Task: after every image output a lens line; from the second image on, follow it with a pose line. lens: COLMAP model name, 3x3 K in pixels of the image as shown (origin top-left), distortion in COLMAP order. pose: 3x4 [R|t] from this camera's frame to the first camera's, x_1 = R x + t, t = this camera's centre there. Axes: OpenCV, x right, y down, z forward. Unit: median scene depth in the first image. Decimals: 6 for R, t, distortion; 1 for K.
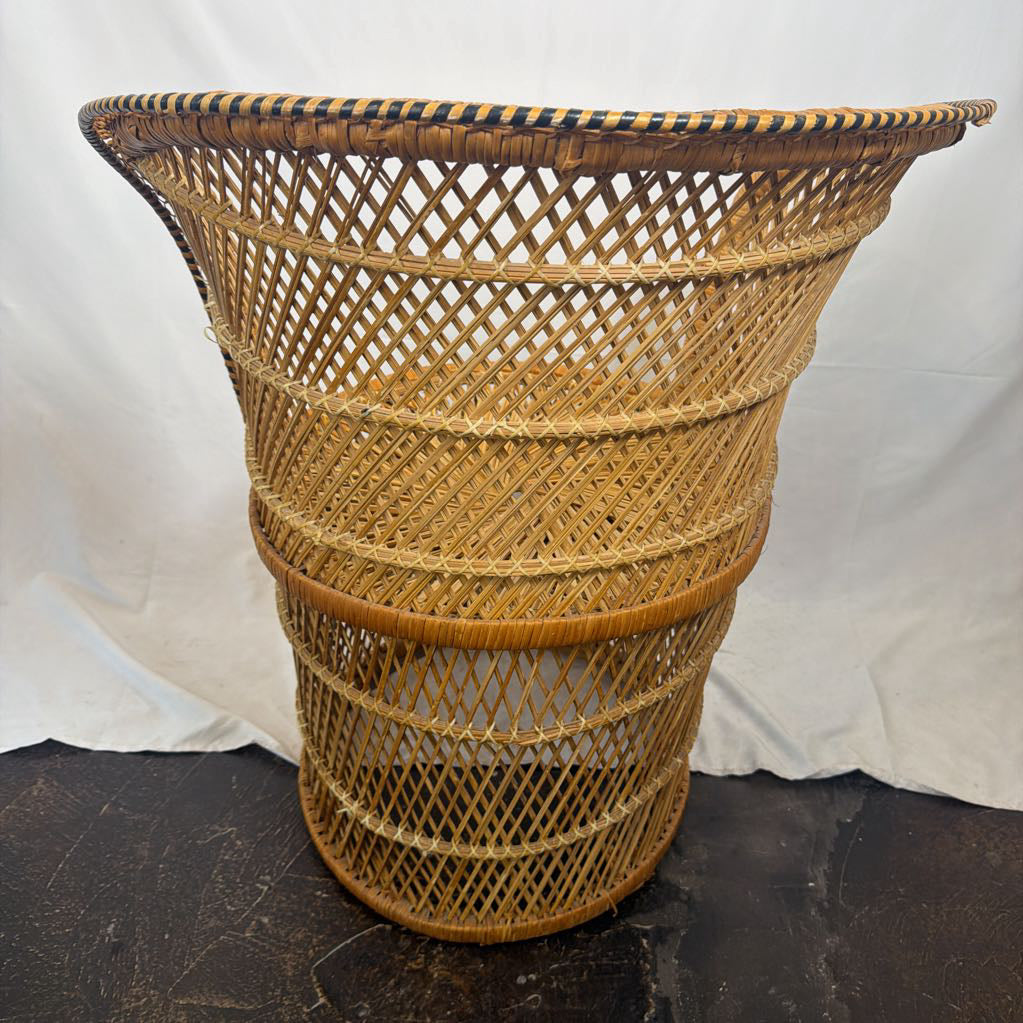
lens RADIAL K [[959.3, 0, 507.6], [0, 959.3, 514.5], [0, 0, 1]] dist [0.152991, -0.326200]
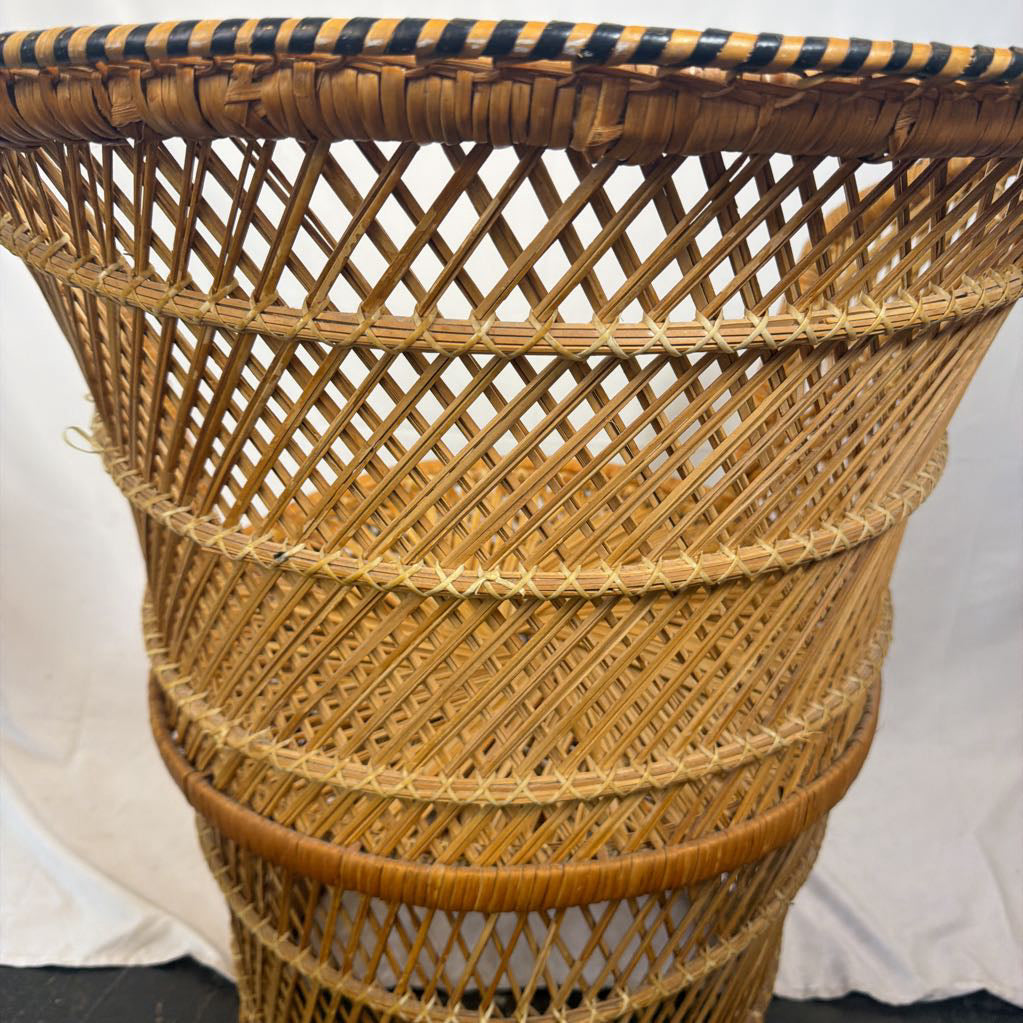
lens RADIAL K [[963.5, 0, 511.5], [0, 963.5, 518.2], [0, 0, 1]] dist [0.117014, -0.232709]
pose [[0.999816, -0.010093, -0.016326, 0.016952], [0.008879, 0.997307, -0.072804, -0.086917], [0.017016, 0.072645, 0.997213, 0.375397]]
